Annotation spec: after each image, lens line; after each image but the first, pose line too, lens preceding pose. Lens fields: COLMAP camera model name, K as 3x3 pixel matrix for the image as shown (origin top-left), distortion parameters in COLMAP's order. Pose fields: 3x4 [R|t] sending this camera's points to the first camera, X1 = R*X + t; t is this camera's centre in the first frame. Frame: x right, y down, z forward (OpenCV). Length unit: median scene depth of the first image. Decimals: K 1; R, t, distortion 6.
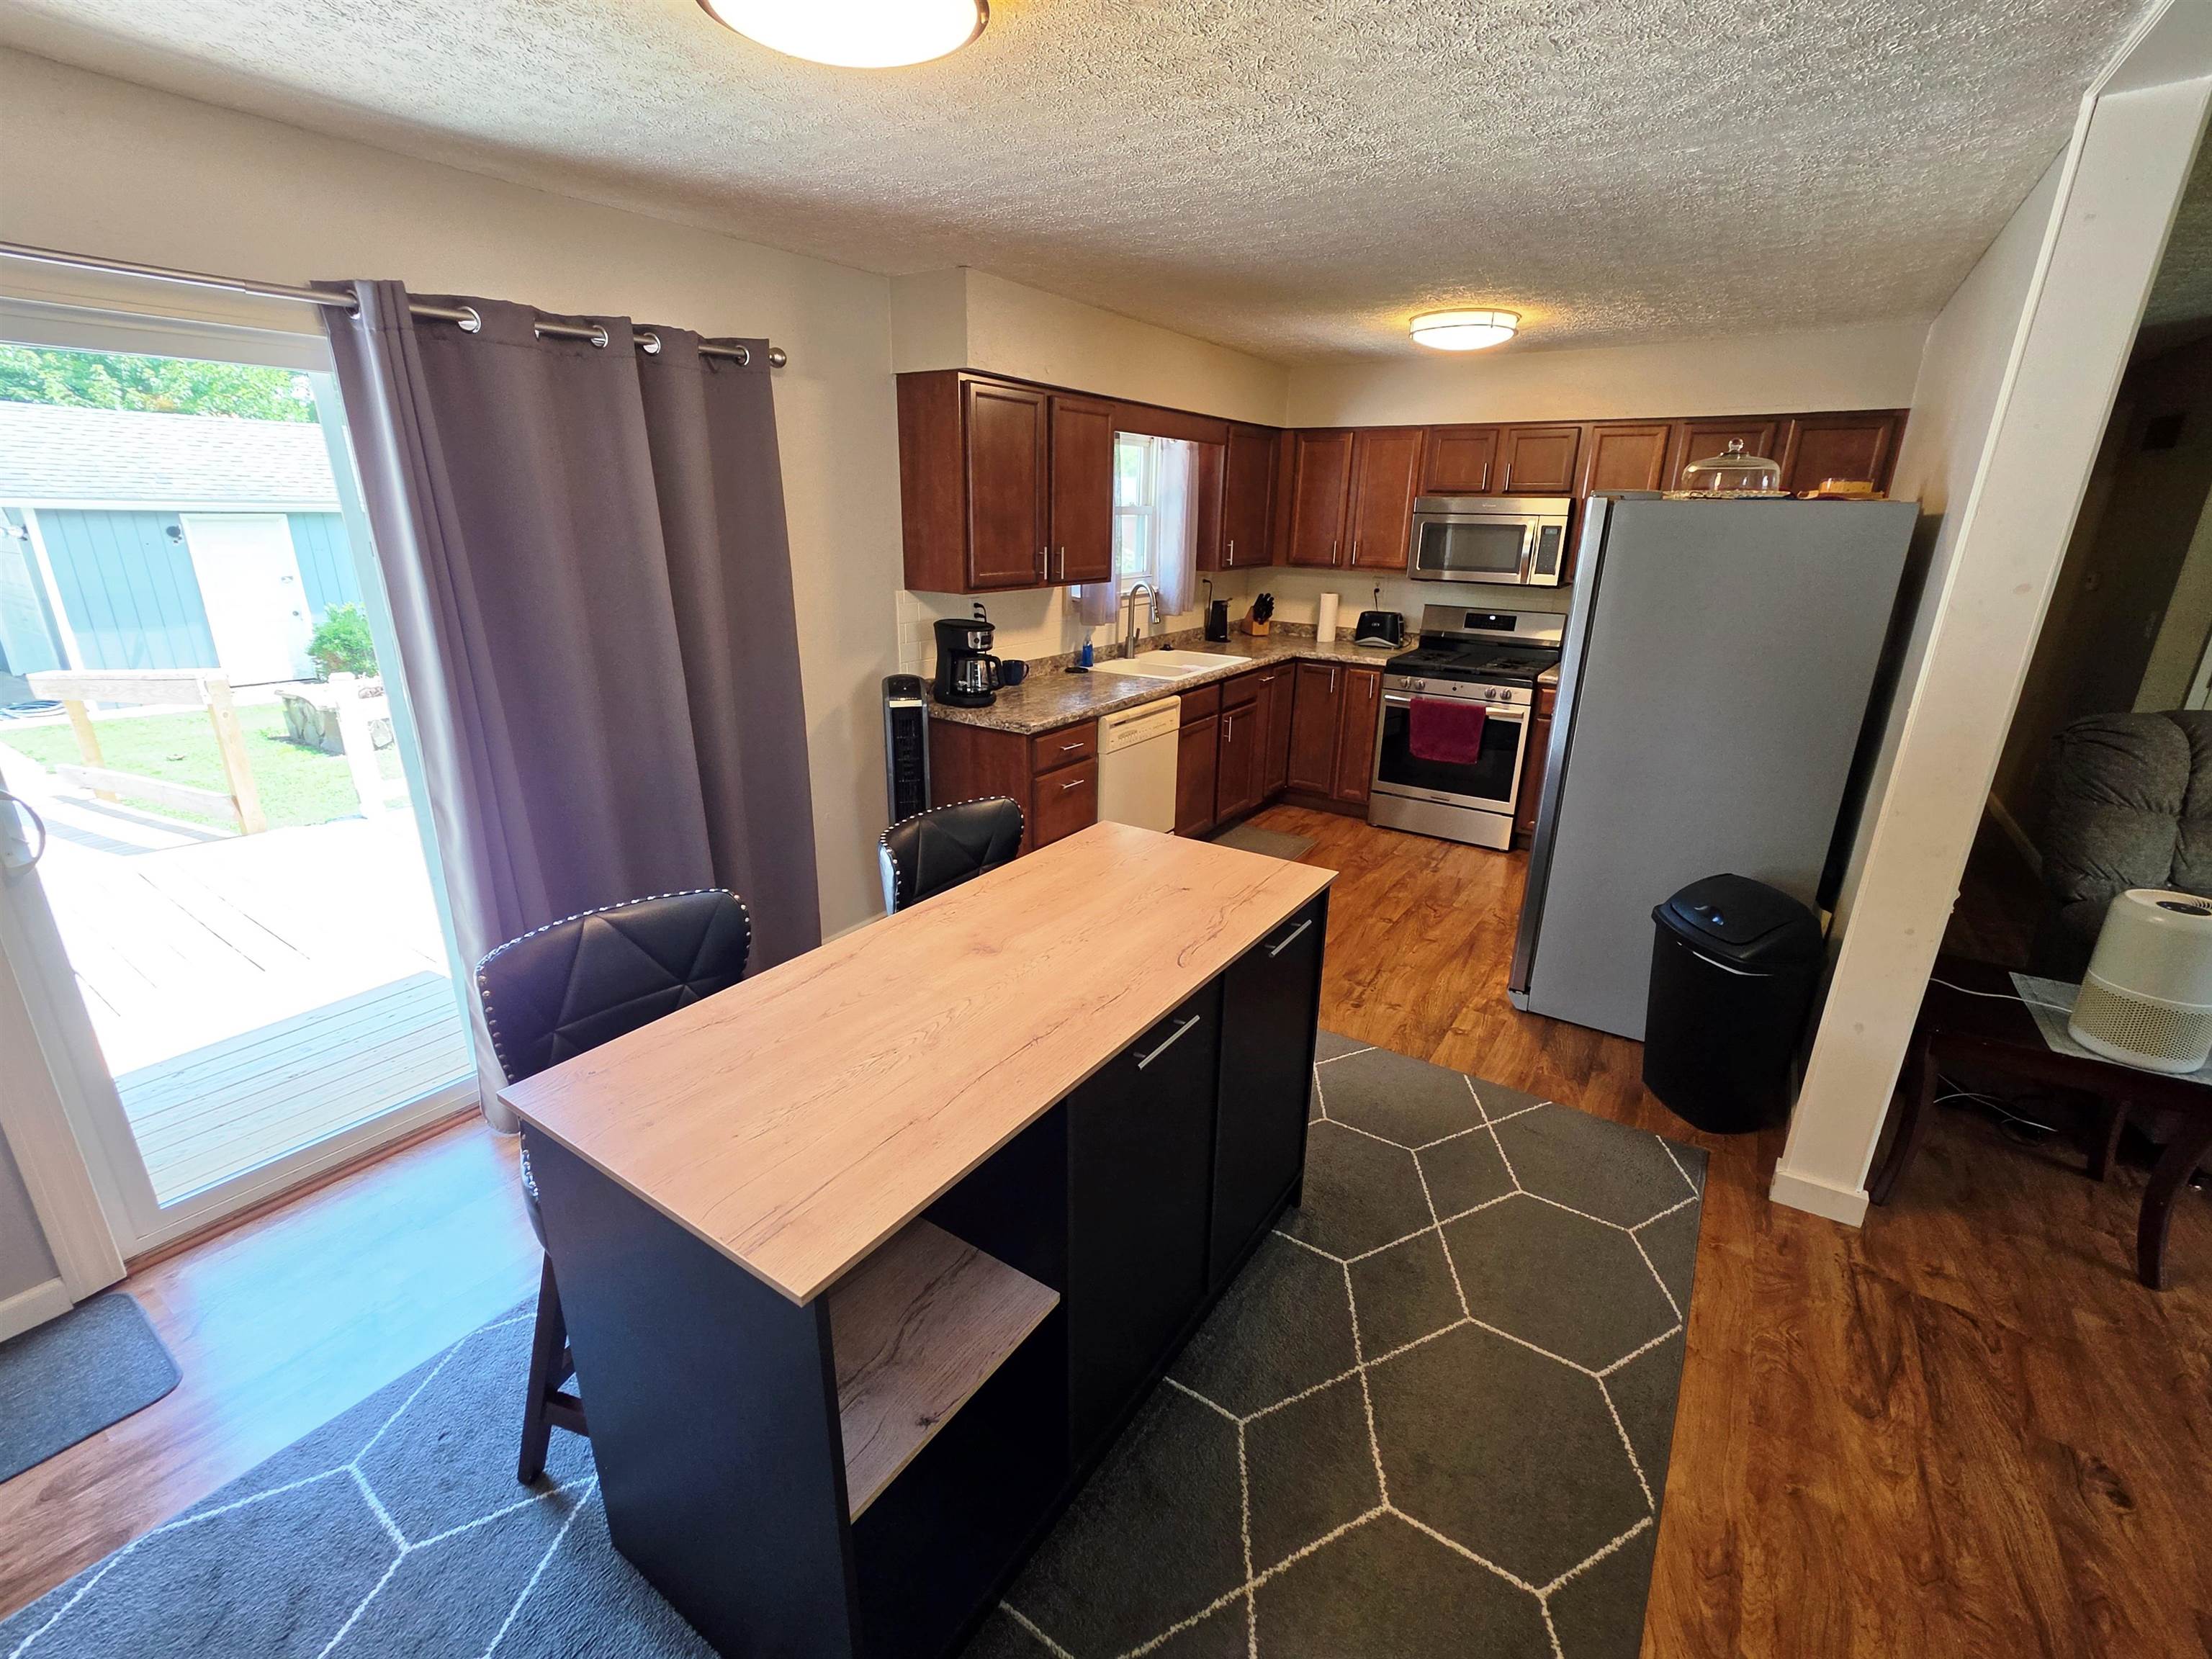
lens RADIAL K [[970.4, 0, 1107.5], [0, 970.4, 827.3], [0, 0, 1]] dist [-0.004153, 0.002815]
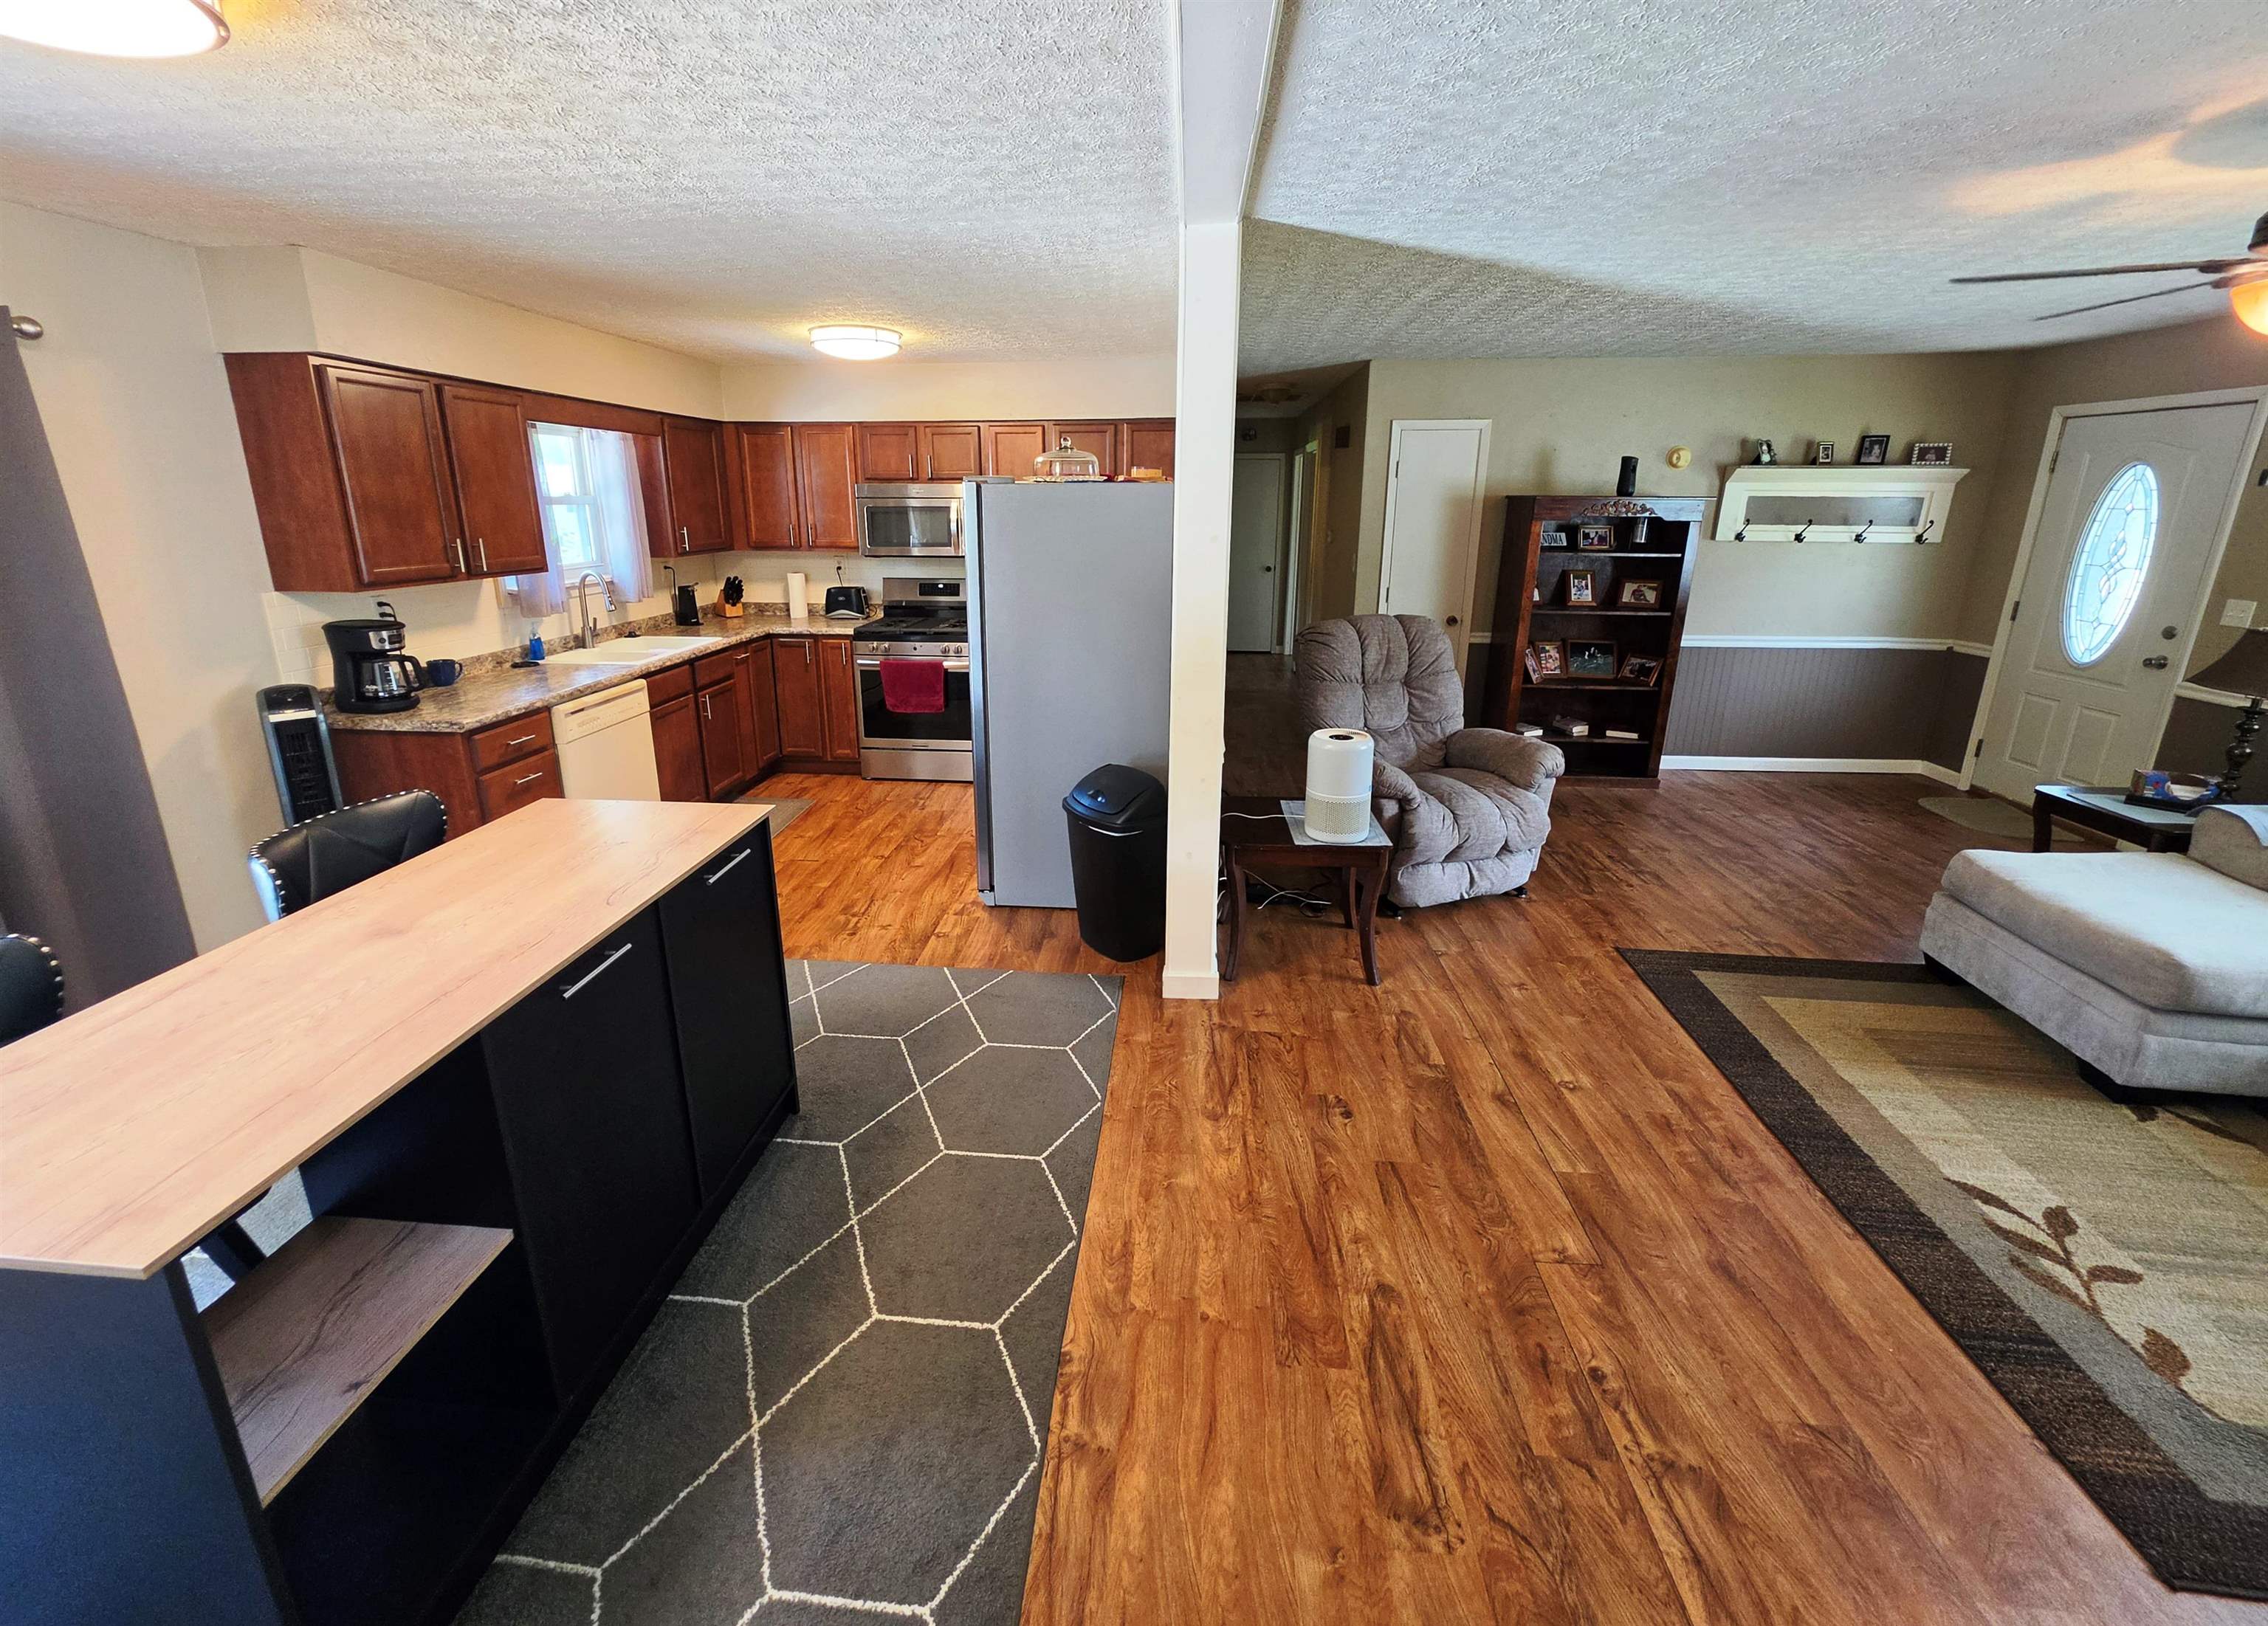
lens RADIAL K [[933.4, 0, 1109.9], [0, 933.4, 752.6], [0, 0, 1]] dist [-0.004137, 0.001628]
pose [[0.878388, -0.140766, 0.456748, 0.055046], [0.163387, 0.986509, -0.010182, 0.036520], [-0.449153, 0.083571, 0.889538, -0.097225]]
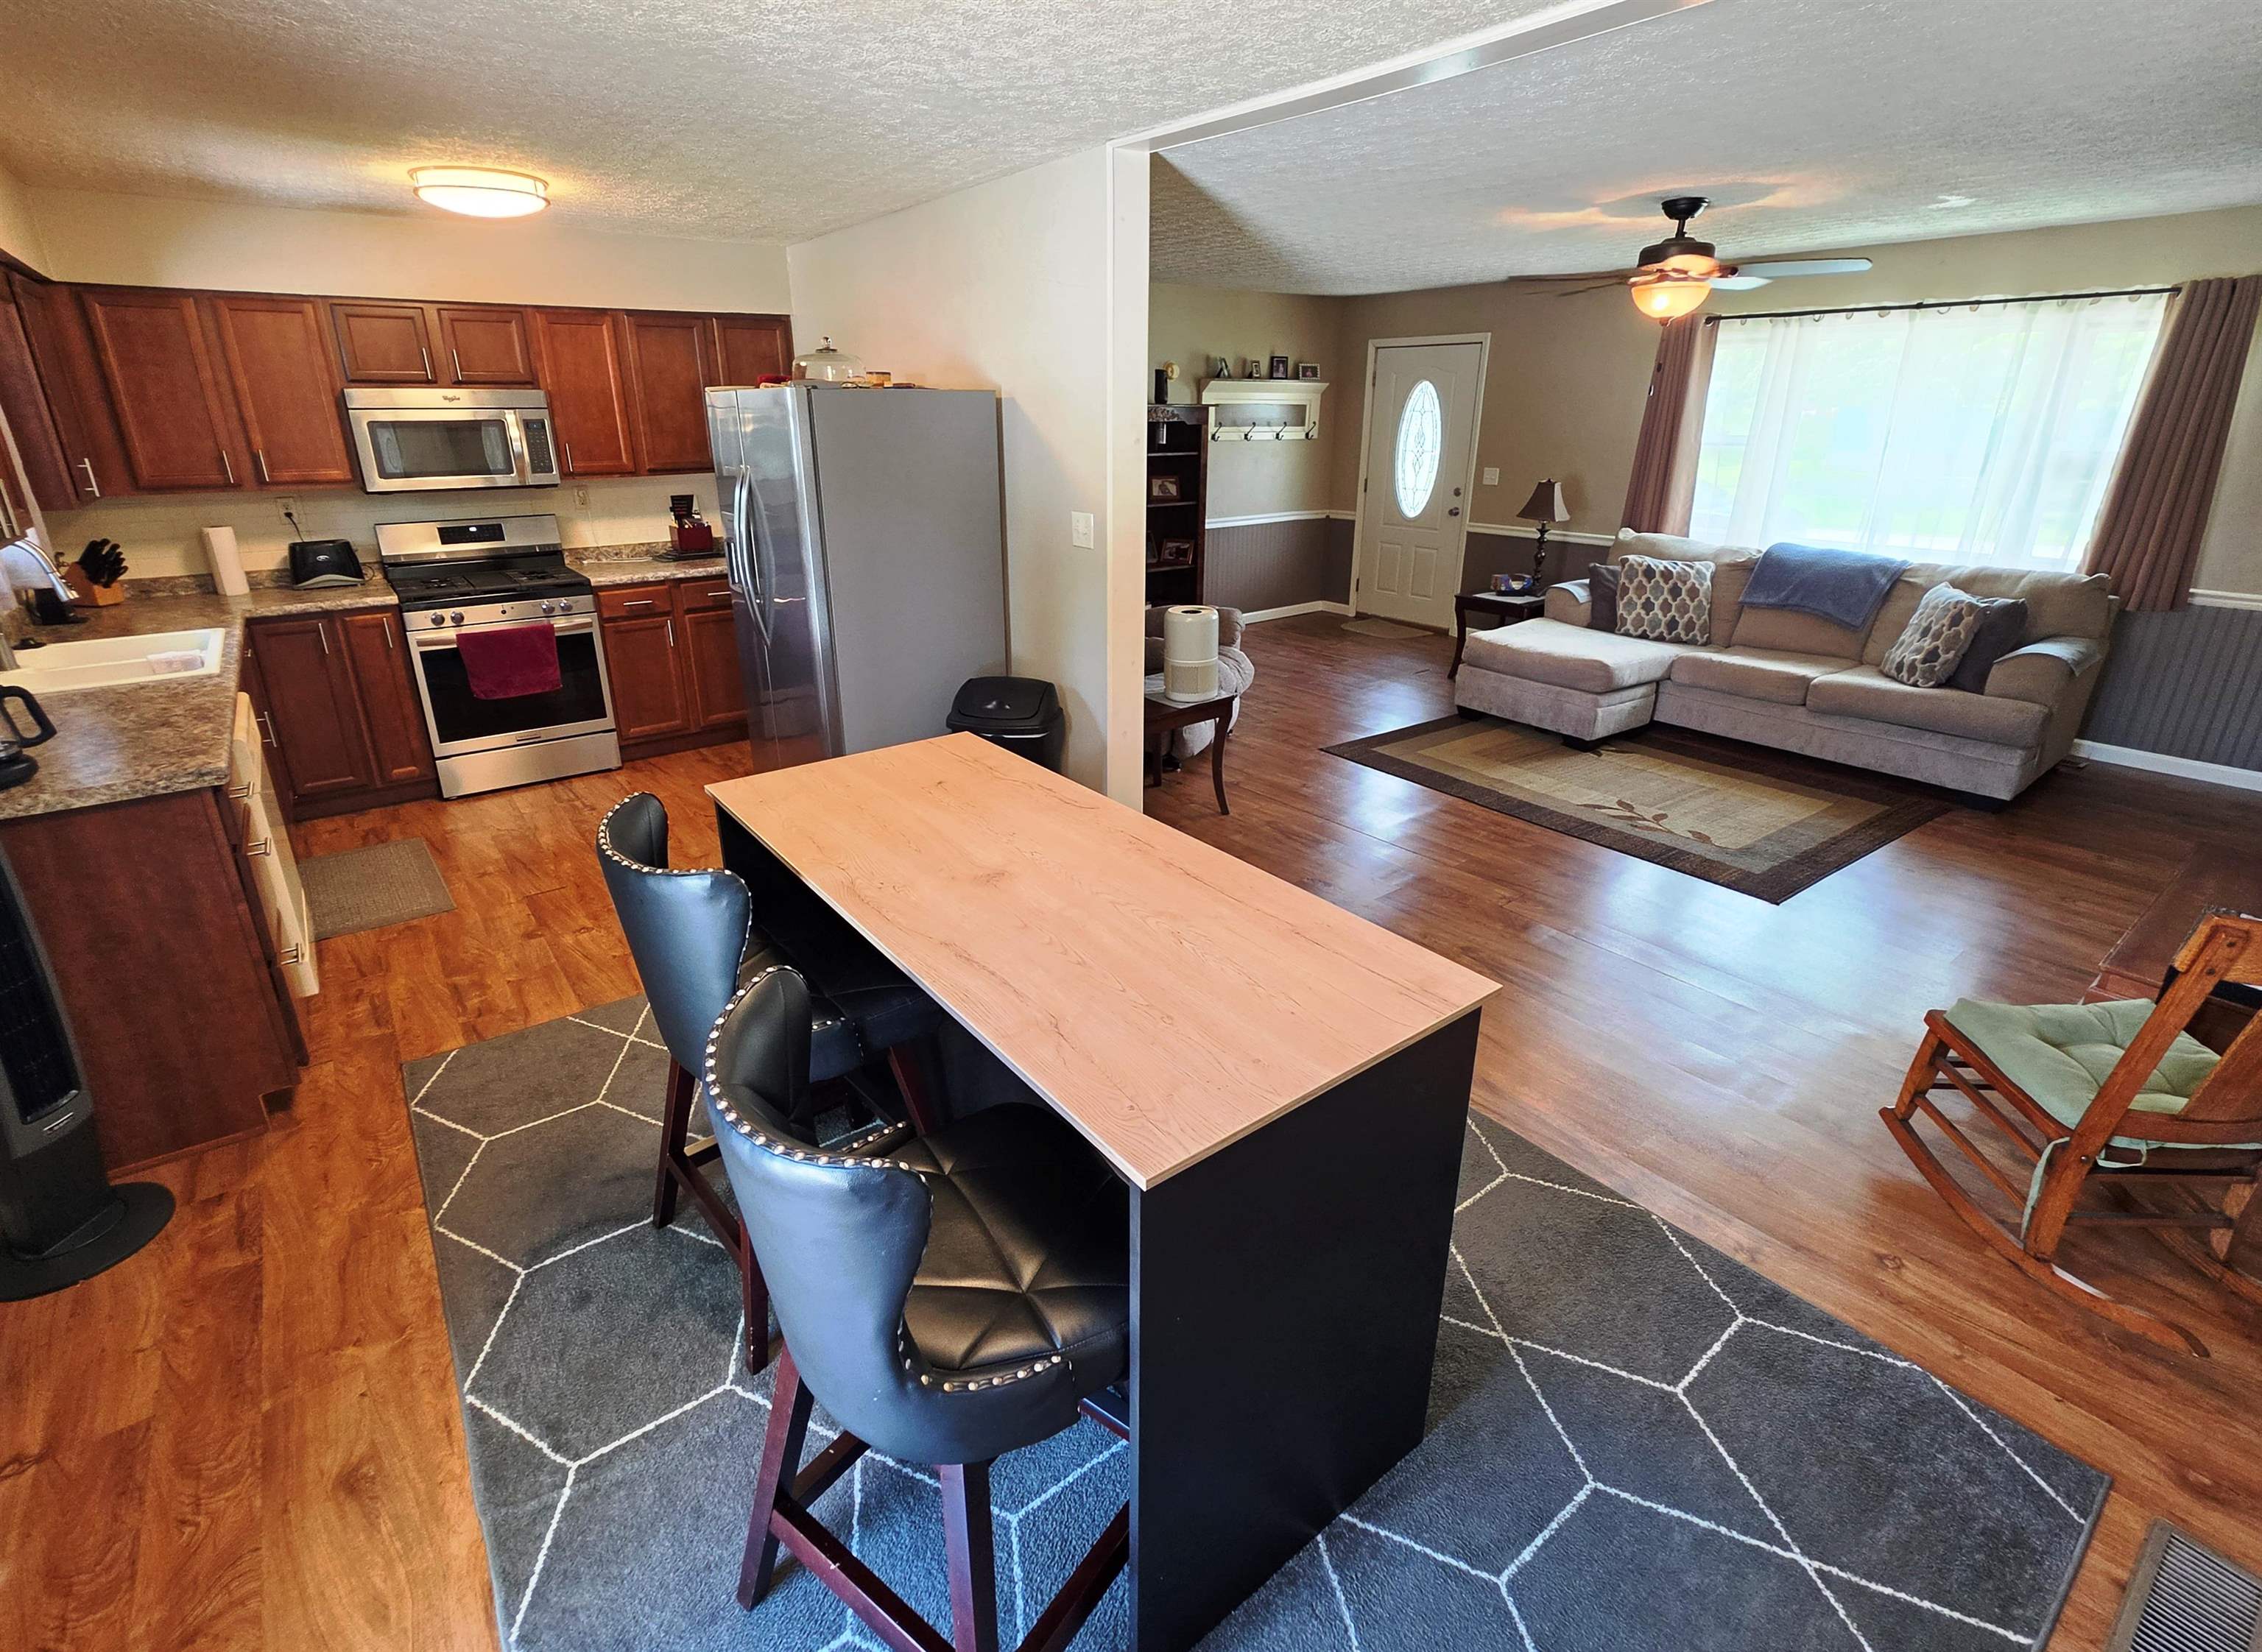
lens RADIAL K [[1042.6, 0, 1107.8], [0, 1042.6, 781.4], [0, 0, 1]] dist [-0.004285, 0.002081]
pose [[0.326313, -0.335185, 0.883839, -0.466183], [0.306917, 0.921931, 0.236317, -0.079636], [-0.894048, 0.194152, 0.403712, 0.236437]]
